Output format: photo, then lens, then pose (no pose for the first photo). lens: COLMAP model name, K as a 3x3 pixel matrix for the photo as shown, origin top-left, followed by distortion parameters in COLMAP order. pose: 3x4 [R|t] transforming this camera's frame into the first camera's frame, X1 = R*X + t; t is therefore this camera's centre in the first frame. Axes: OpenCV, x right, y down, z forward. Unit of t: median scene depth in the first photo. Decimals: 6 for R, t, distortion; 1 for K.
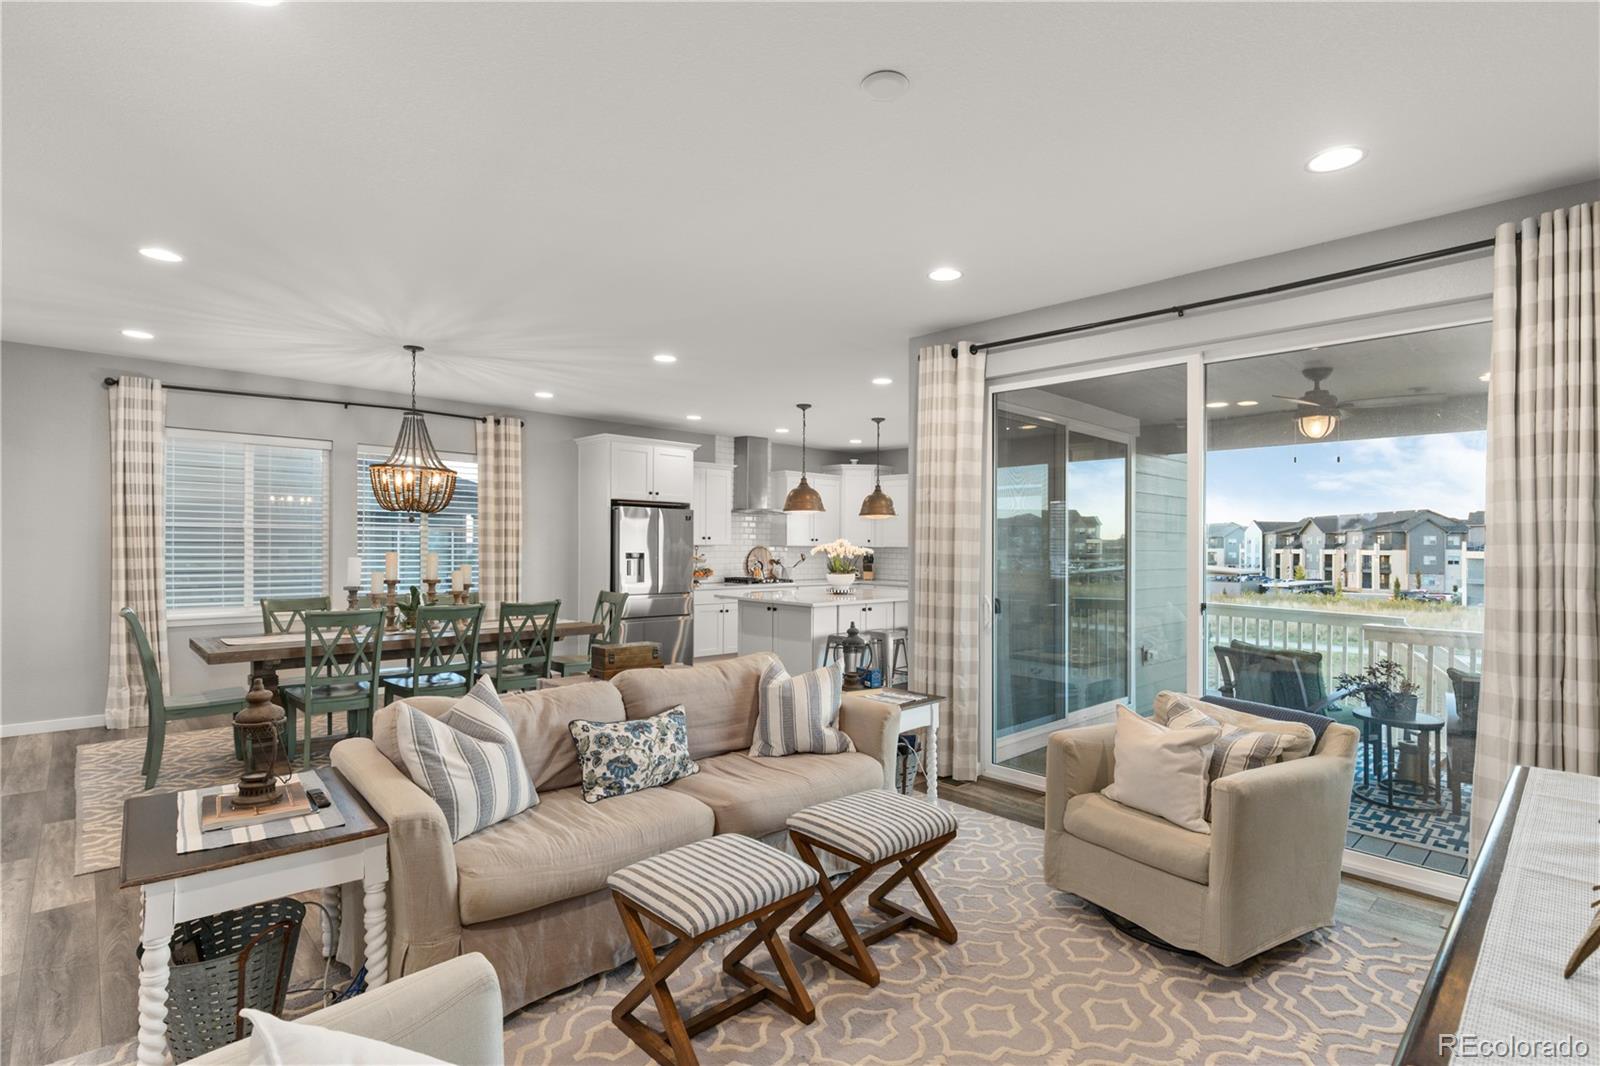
lens RADIAL K [[766.3, 0, 803.2], [0, 766.3, 545.0], [0, 0, 1]] dist [-0.001707, 0.000064]
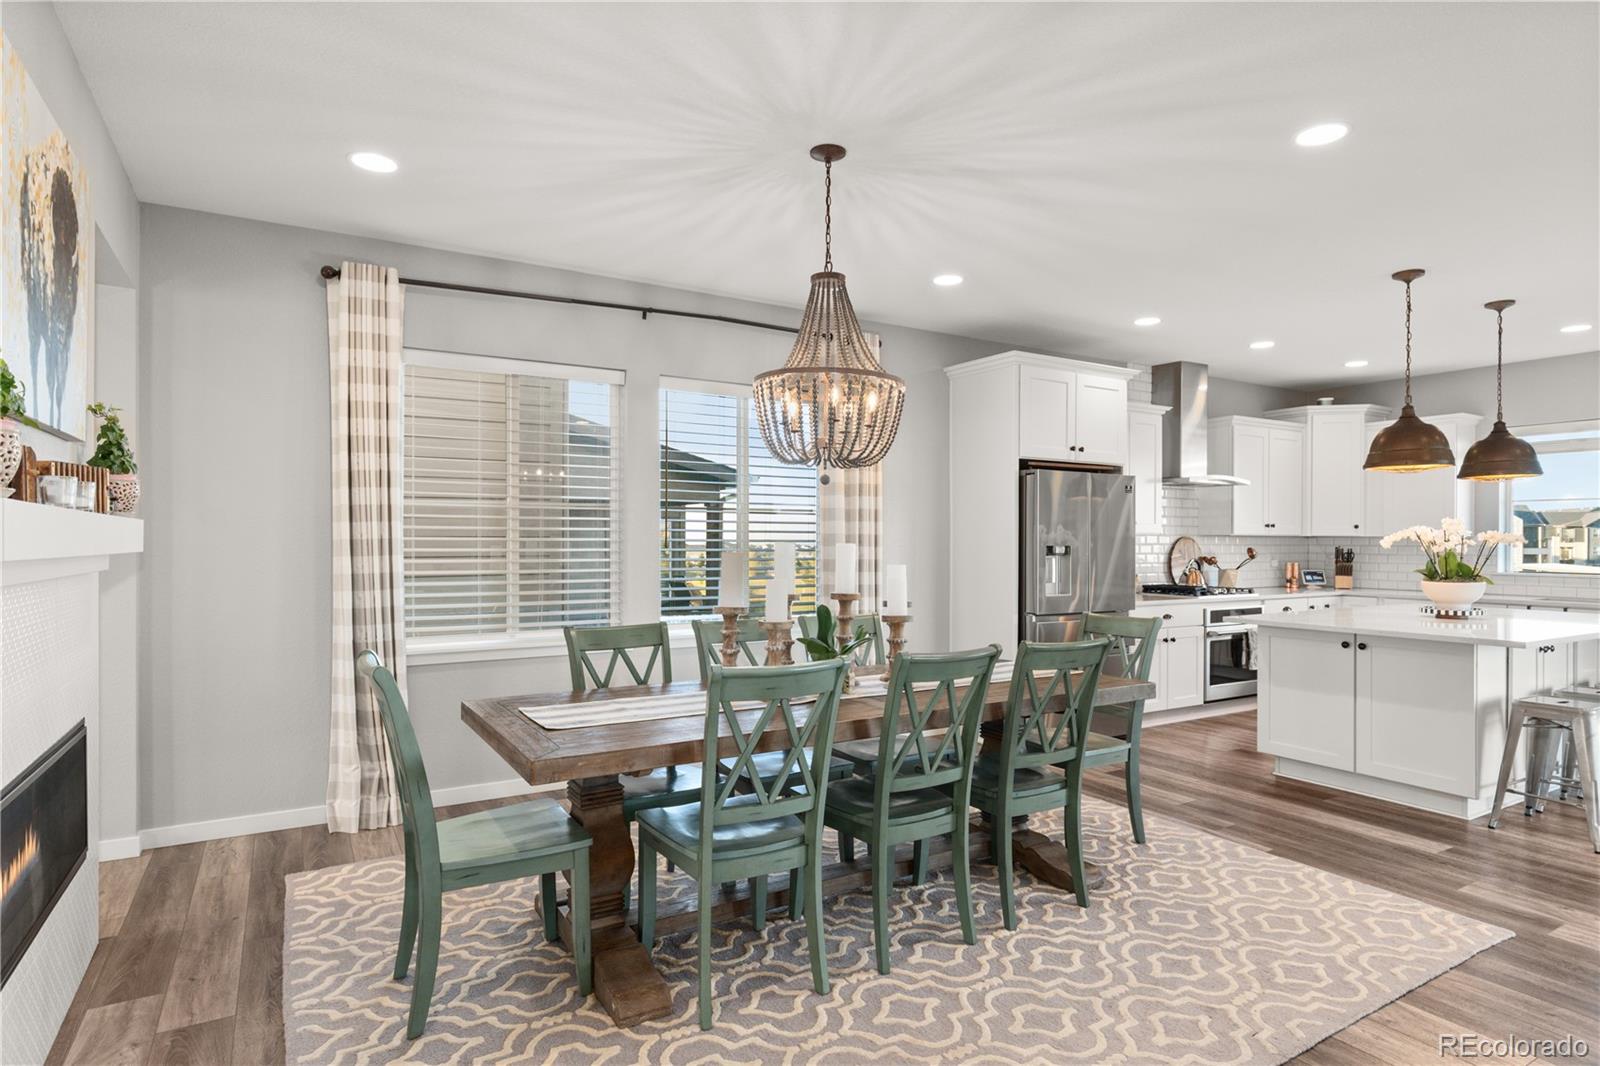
lens RADIAL K [[860.9, 0, 799.6], [0, 860.9, 538.1], [0, 0, 1]] dist [-0.004135, 0.000806]
pose [[0.975858, -0.008002, -0.218261, -0.285655], [0.006846, 0.999958, -0.006050, 0.007227], [0.218301, 0.004409, 0.975872, 0.301391]]
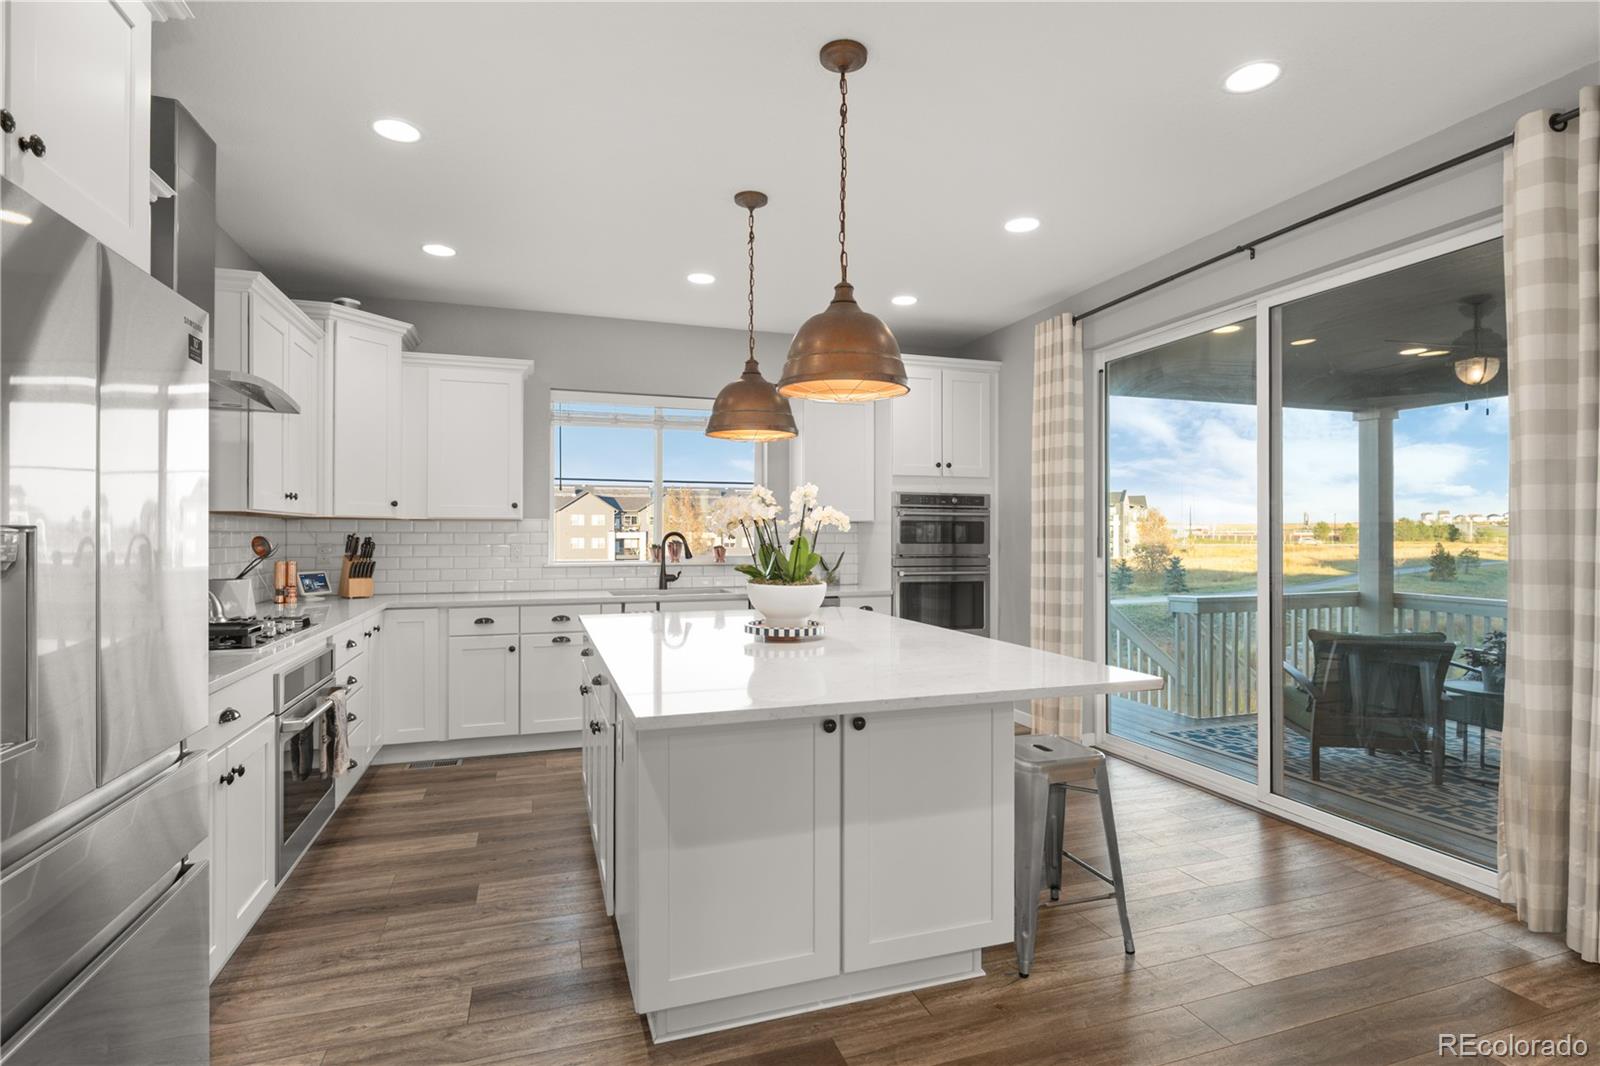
lens RADIAL K [[800.1, 0, 802.2], [0, 800.1, 528.4], [0, 0, 1]] dist [0.000411, -0.000054]
pose [[0.419122, -0.005548, 0.907913, -0.301340], [0.004474, 0.999982, 0.004045, 0.010442], [-0.907919, 0.002366, 0.419139, 0.862895]]
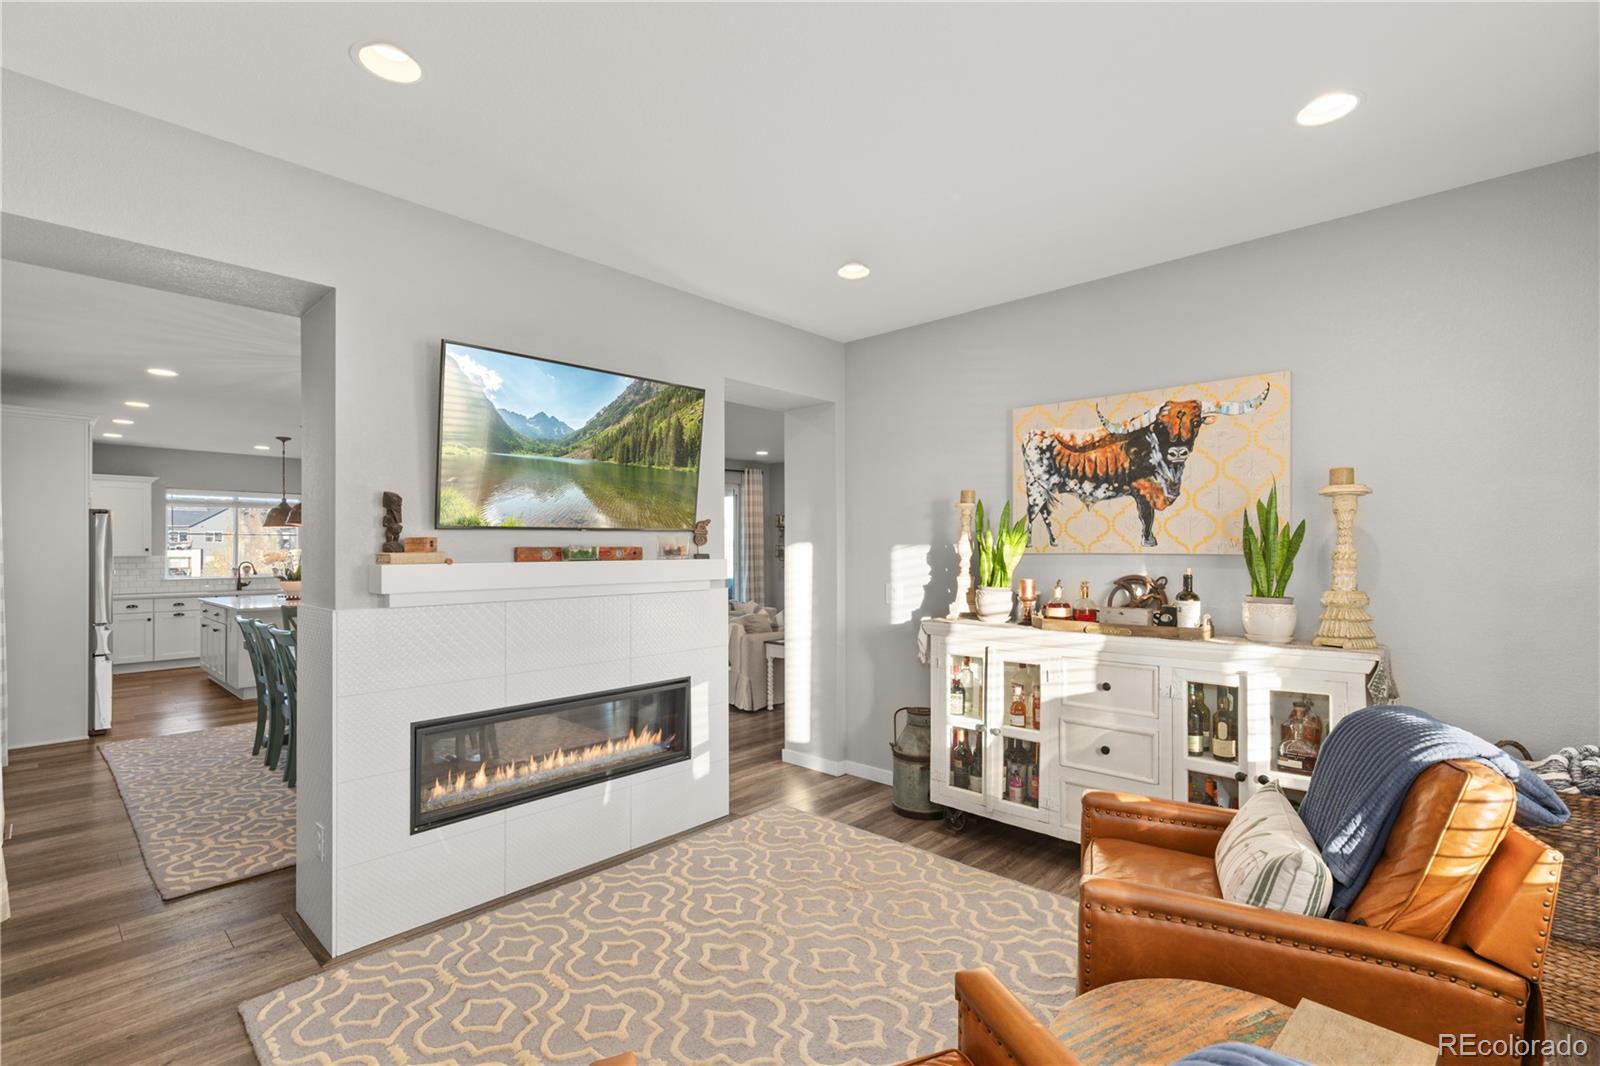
lens RADIAL K [[728.6, 0, 805.5], [0, 728.6, 543.9], [0, 0, 1]] dist [0.006418, 0.001018]
pose [[-0.066744, -0.005454, 0.997755, -1.069368], [0.003704, 0.999977, 0.005714, -0.019012], [-0.997763, 0.004077, -0.066722, 0.357555]]
